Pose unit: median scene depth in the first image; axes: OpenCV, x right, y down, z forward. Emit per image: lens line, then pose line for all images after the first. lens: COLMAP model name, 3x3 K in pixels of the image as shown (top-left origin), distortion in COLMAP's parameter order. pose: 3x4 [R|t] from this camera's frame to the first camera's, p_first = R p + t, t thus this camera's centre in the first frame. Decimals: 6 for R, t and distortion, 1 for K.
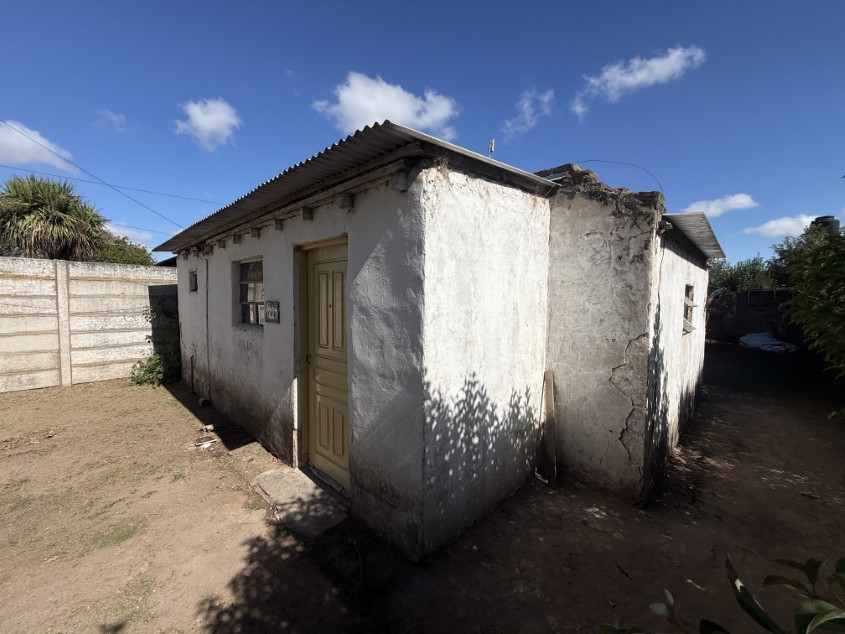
lens RADIAL K [[337.1, 0, 421.2], [0, 337.1, 317.1], [0, 0, 1]] dist [-0.000518, 0.000331]
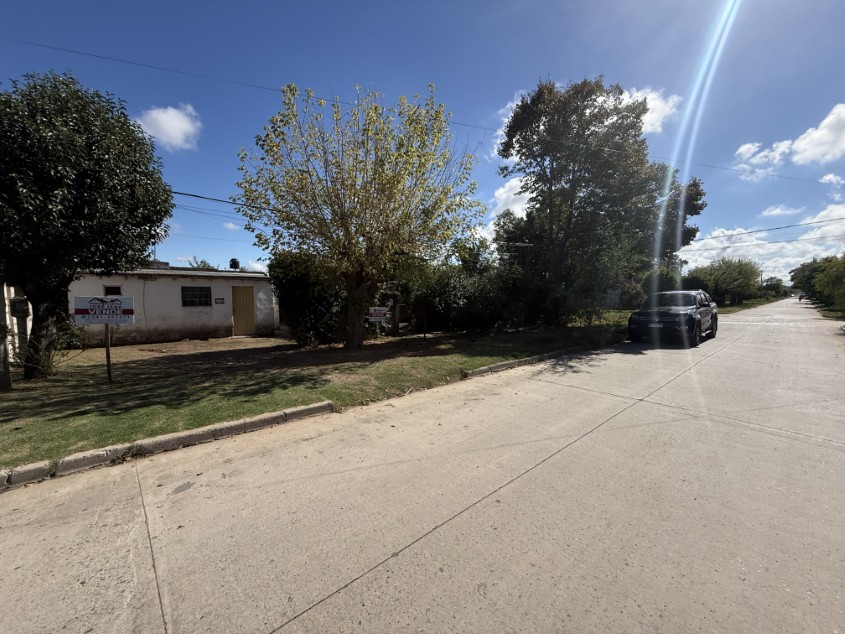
lens RADIAL K [[337.1, 0, 422.6], [0, 337.1, 315.3], [0, 0, 1]] dist [-0.000518, 0.000331]
pose [[0.053972, -0.062014, 0.996615, -5.291614], [0.058425, 0.996556, 0.058846, 0.070808], [-0.996832, 0.055051, 0.057410, -1.989725]]
